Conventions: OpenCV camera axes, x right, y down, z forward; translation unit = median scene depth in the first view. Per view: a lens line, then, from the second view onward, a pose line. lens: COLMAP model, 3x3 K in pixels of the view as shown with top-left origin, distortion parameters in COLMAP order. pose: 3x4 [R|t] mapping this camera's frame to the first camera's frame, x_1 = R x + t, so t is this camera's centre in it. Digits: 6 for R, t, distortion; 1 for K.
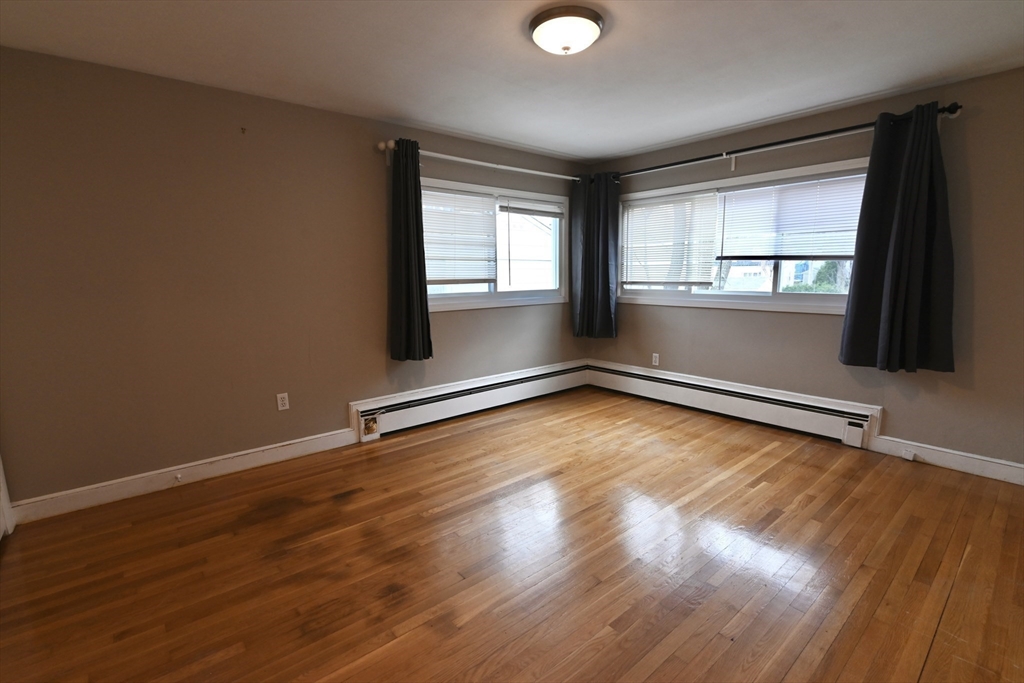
lens RADIAL K [[467.4, 0, 511.6], [0, 467.4, 345.4], [0, 0, 1]] dist [-0.005755, -0.000523]
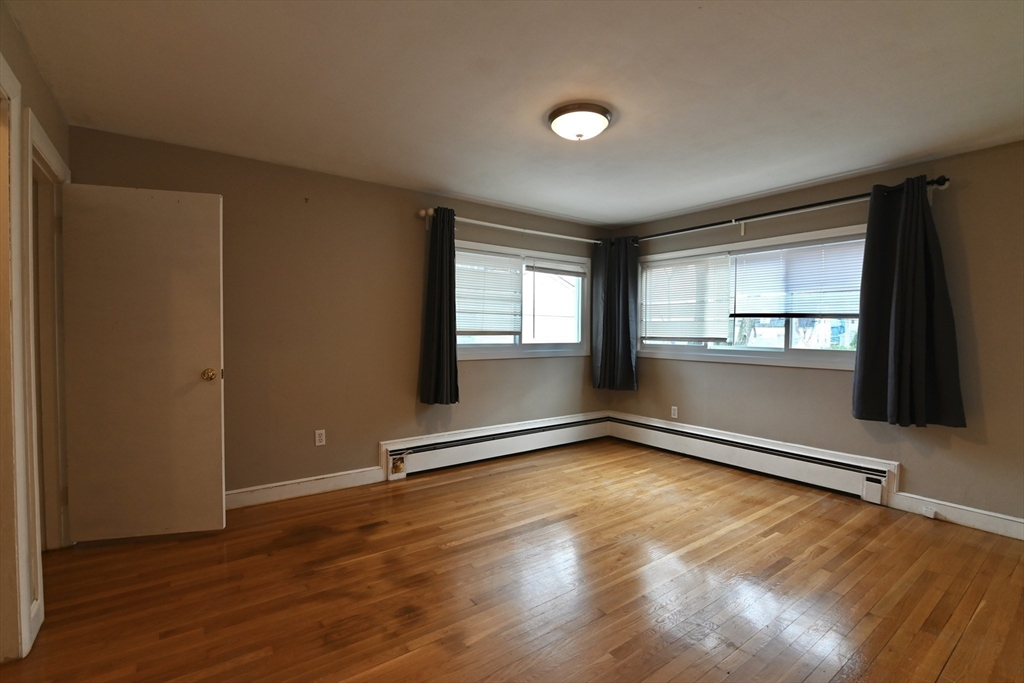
lens RADIAL K [[464.9, 0, 512.0], [0, 464.9, 341.5], [0, 0, 1]] dist [-0.000485, 0.000046]
pose [[0.997523, 0.020360, -0.067336, 0.026669], [-0.028947, 0.991207, -0.129118, 0.027401], [0.064115, 0.130747, 0.989340, -0.079960]]
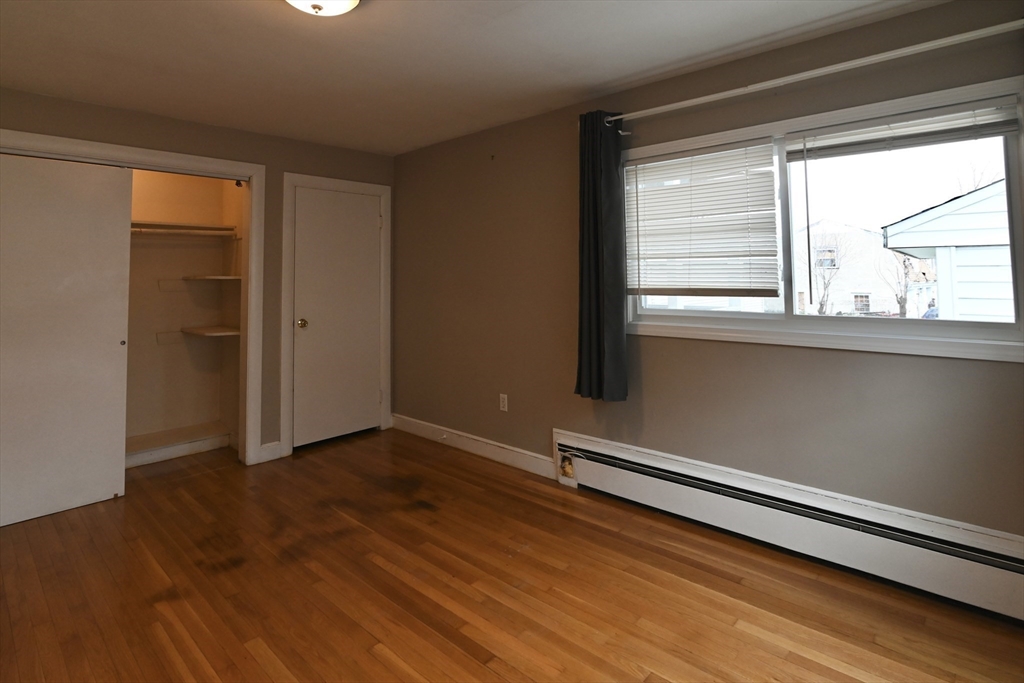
lens RADIAL K [[530.8, 0, 512.6], [0, 530.8, 242.9], [0, 0, 1]] dist [-0.005124, -0.001005]
pose [[0.126499, -0.053117, -0.990544, 0.735223], [-0.142995, 0.987159, -0.071197, -0.155424], [0.981606, 0.150649, 0.117279, 0.902443]]
